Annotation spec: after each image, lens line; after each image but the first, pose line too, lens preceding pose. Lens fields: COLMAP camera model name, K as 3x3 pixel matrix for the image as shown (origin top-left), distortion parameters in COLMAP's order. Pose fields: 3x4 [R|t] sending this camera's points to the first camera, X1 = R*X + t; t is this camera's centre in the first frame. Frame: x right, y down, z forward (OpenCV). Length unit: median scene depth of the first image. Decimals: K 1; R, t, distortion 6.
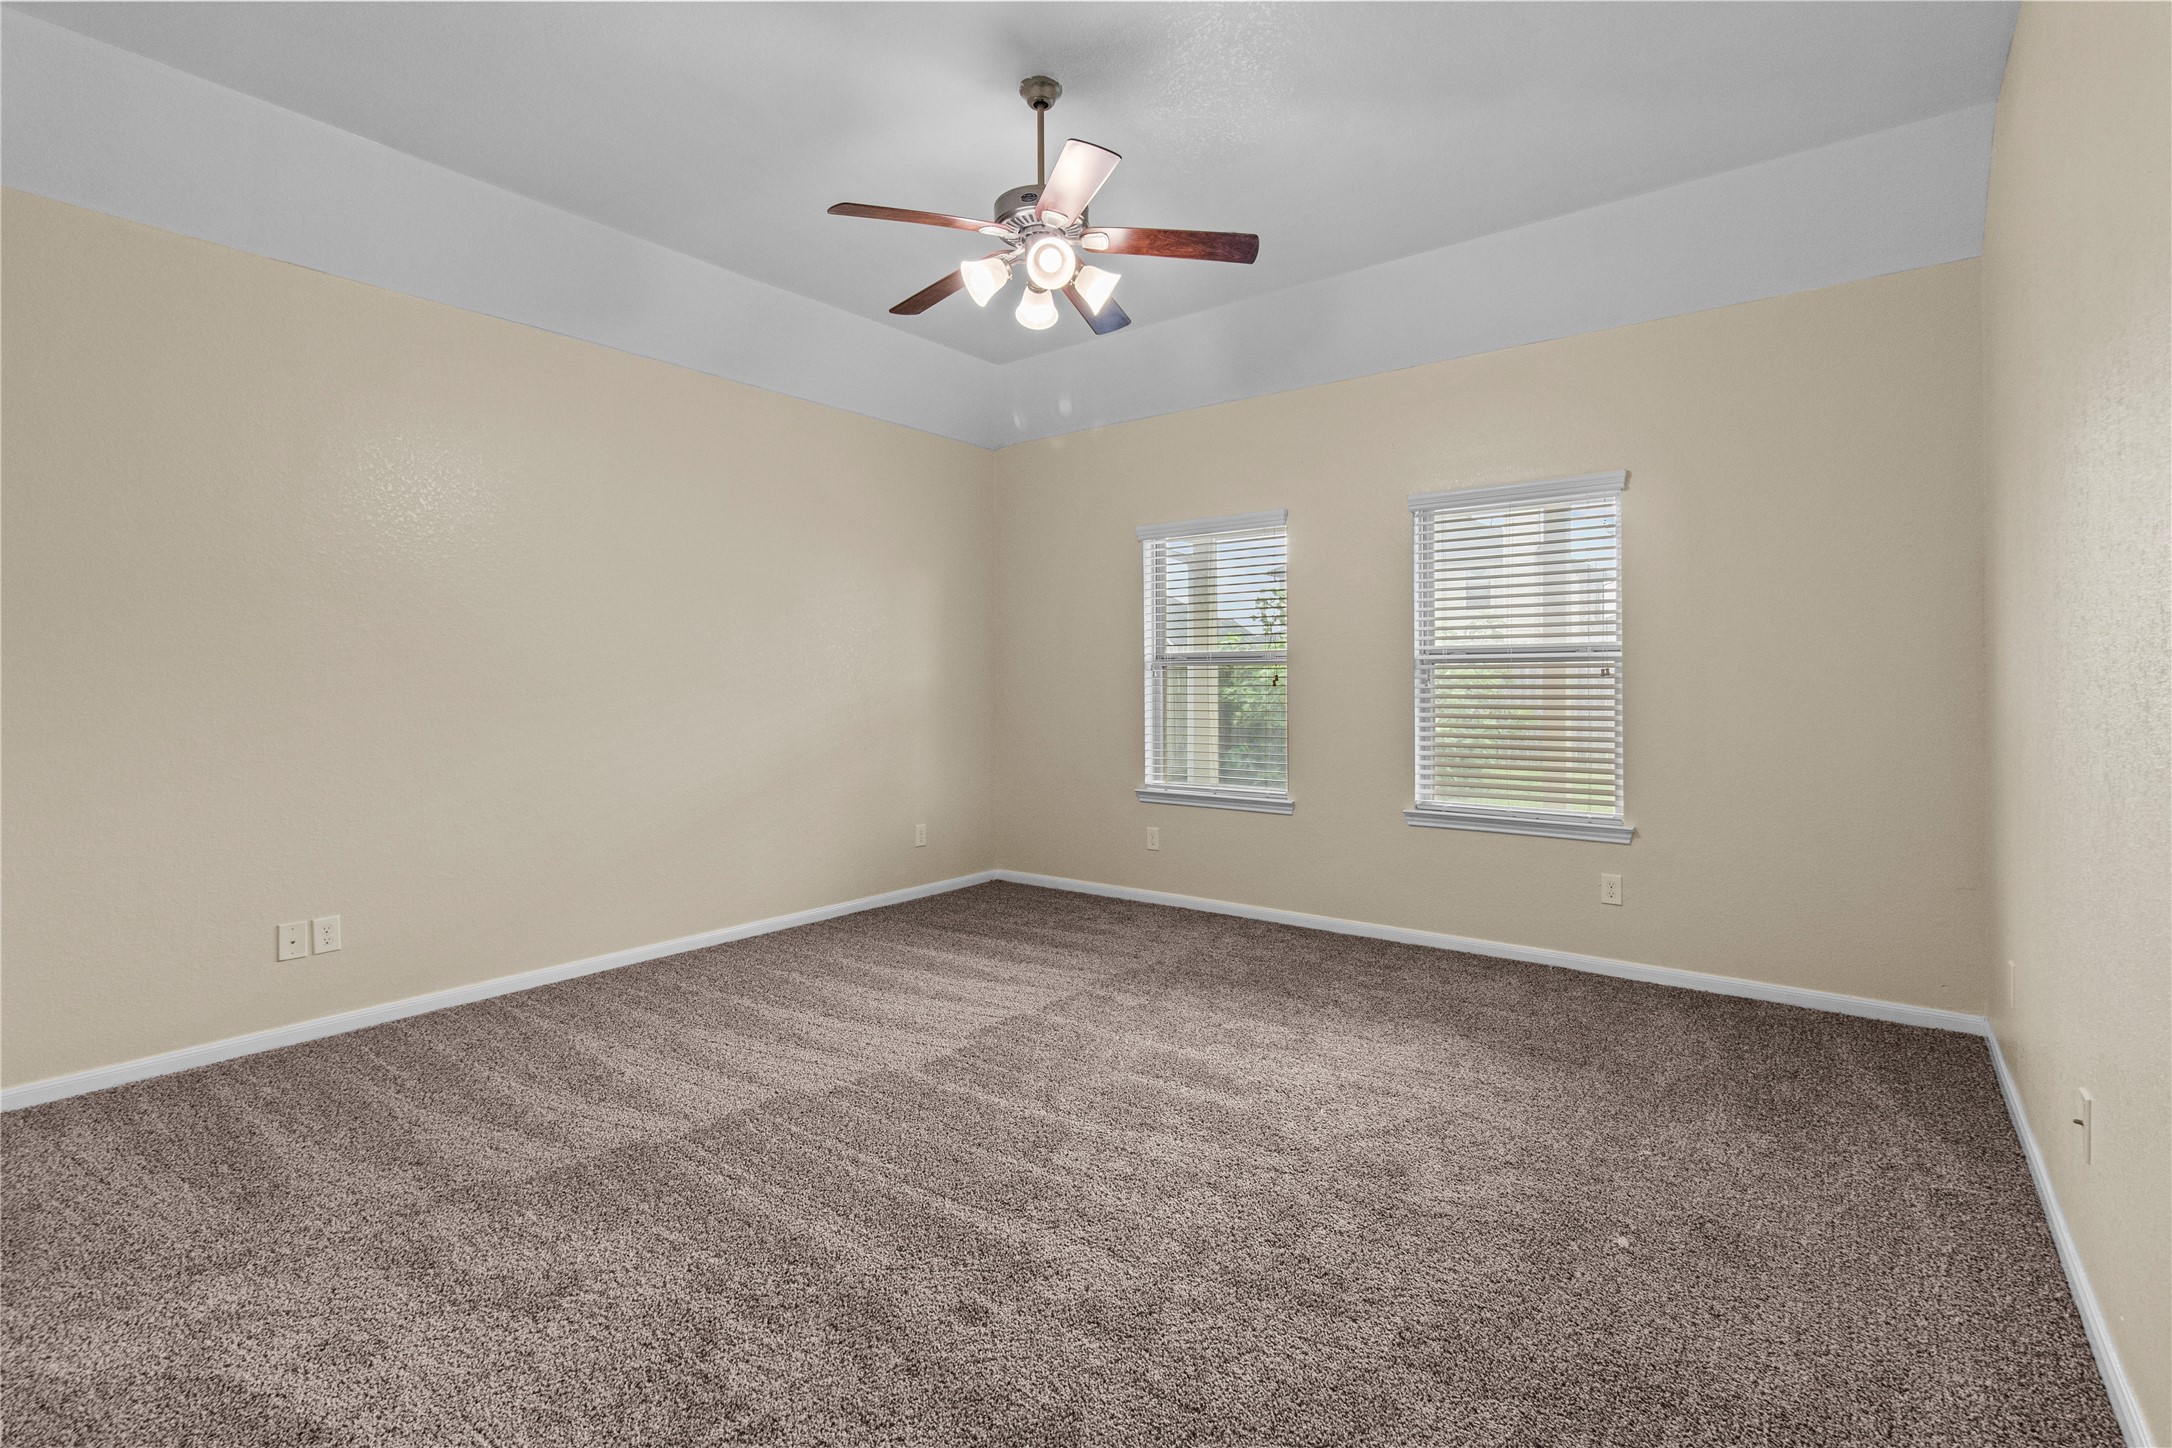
lens RADIAL K [[990.6, 0, 1086.0], [0, 990.6, 724.0], [0, 0, 1]] dist [0.000100, -0.000044]
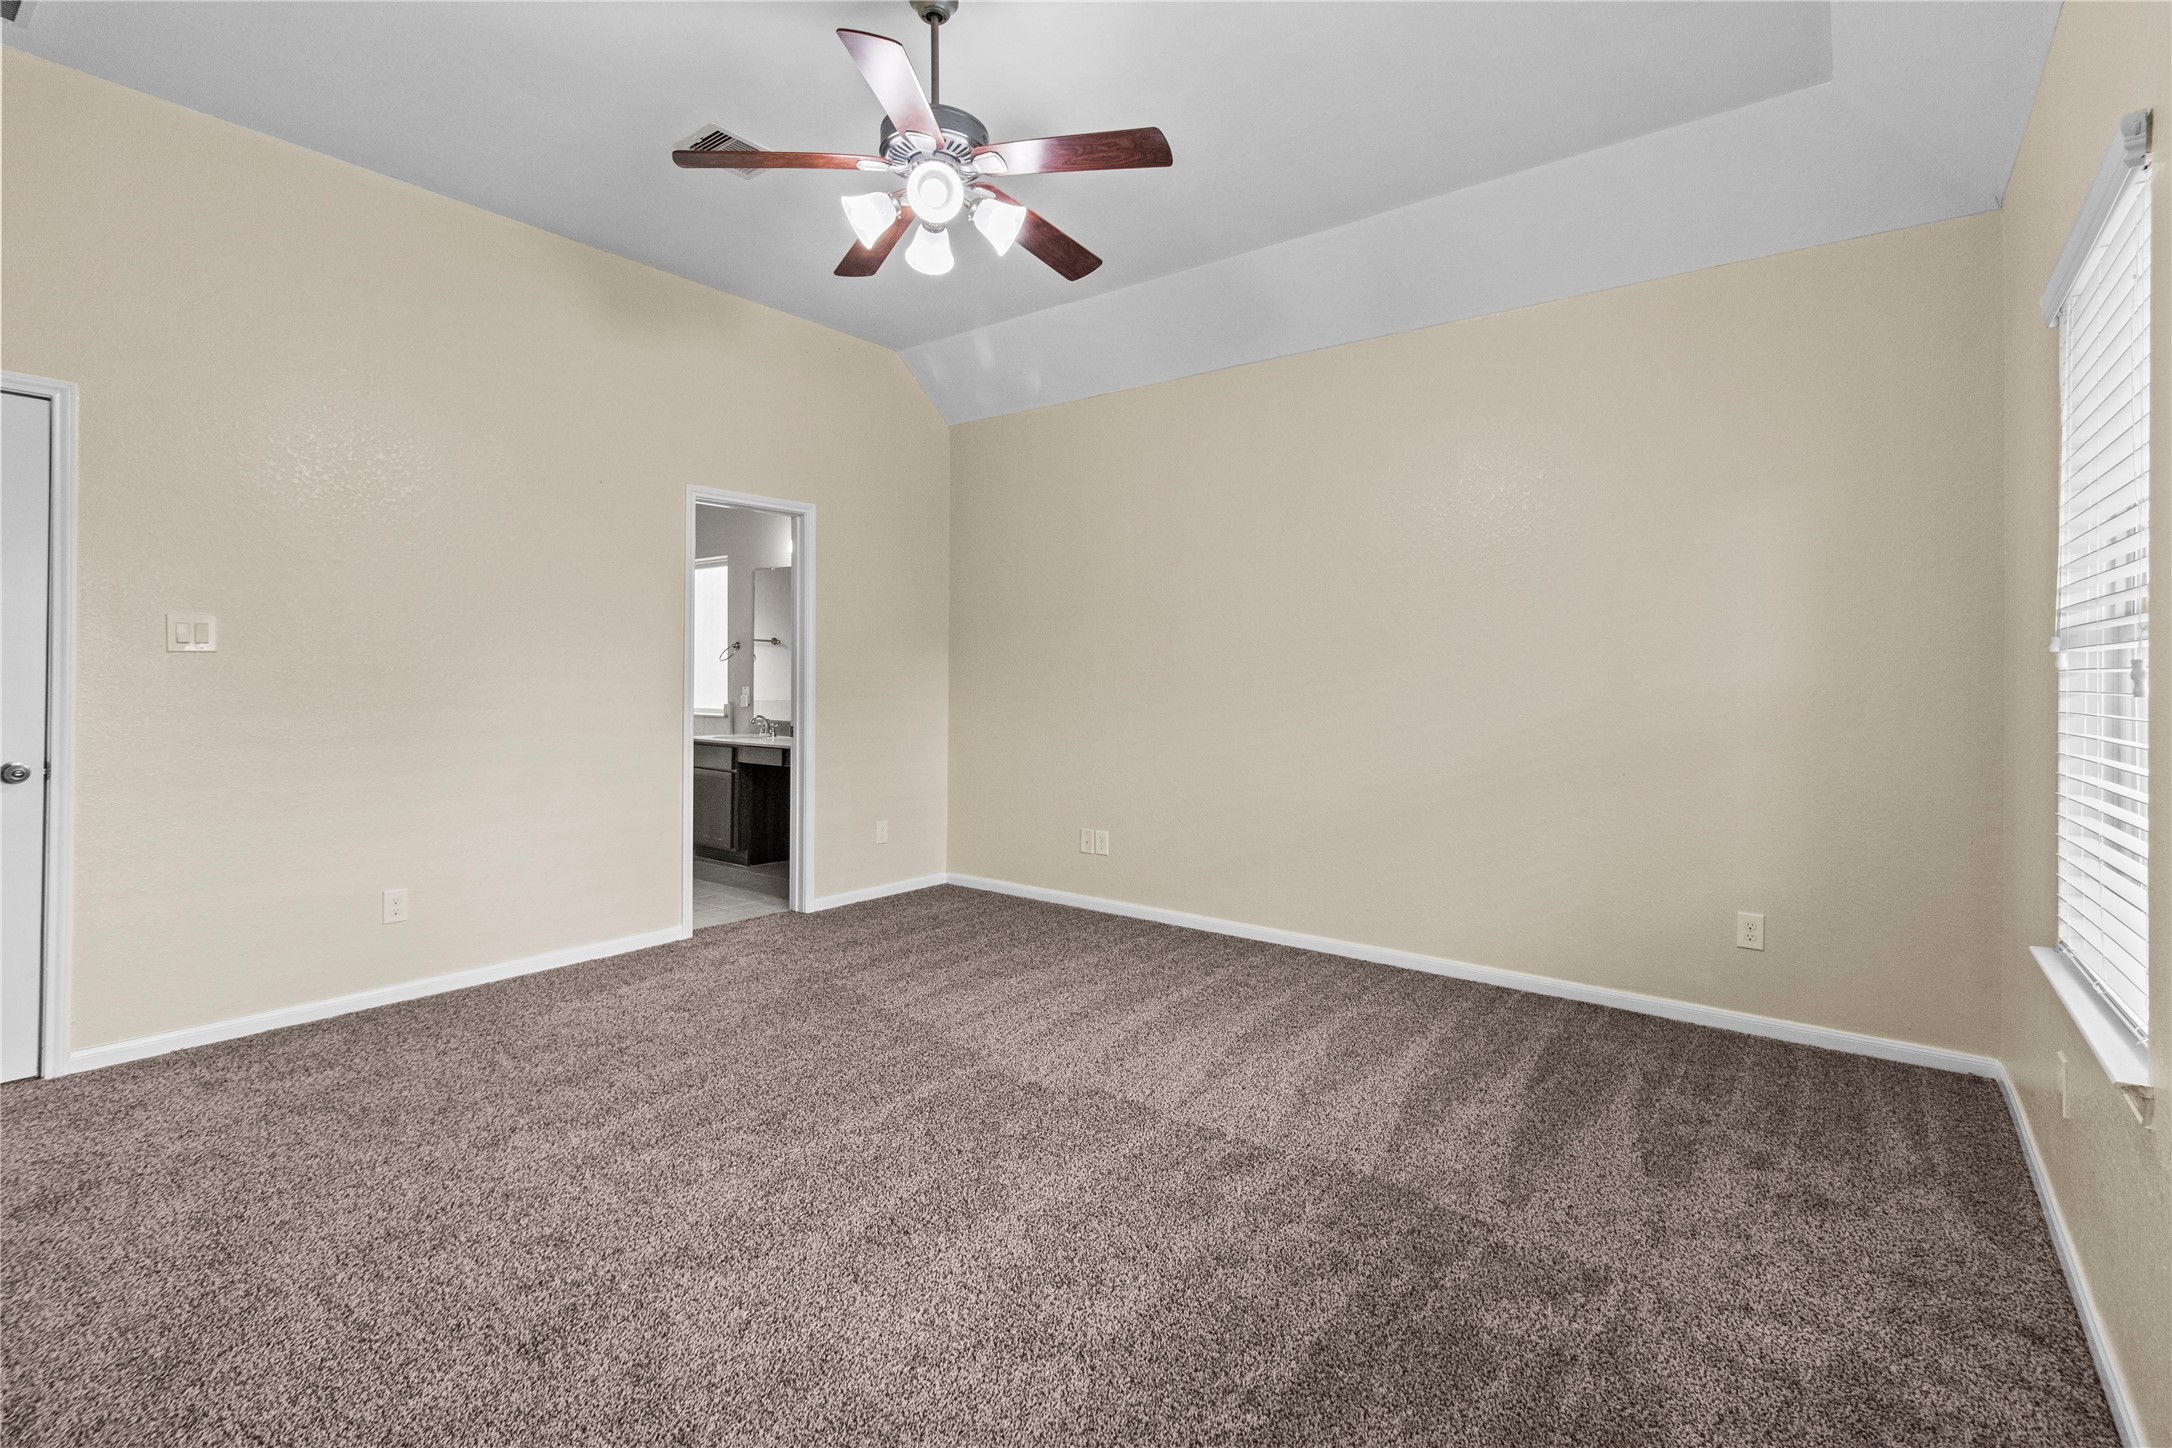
lens RADIAL K [[1006.2, 0, 1079.8], [0, 1006.2, 693.1], [0, 0, 1]] dist [-0.001119, -0.000363]
pose [[-0.004887, 0.023441, -0.999713, 0.774066], [-0.048415, 0.998547, 0.023651, -0.044726], [0.998815, 0.048517, -0.003745, 1.036221]]
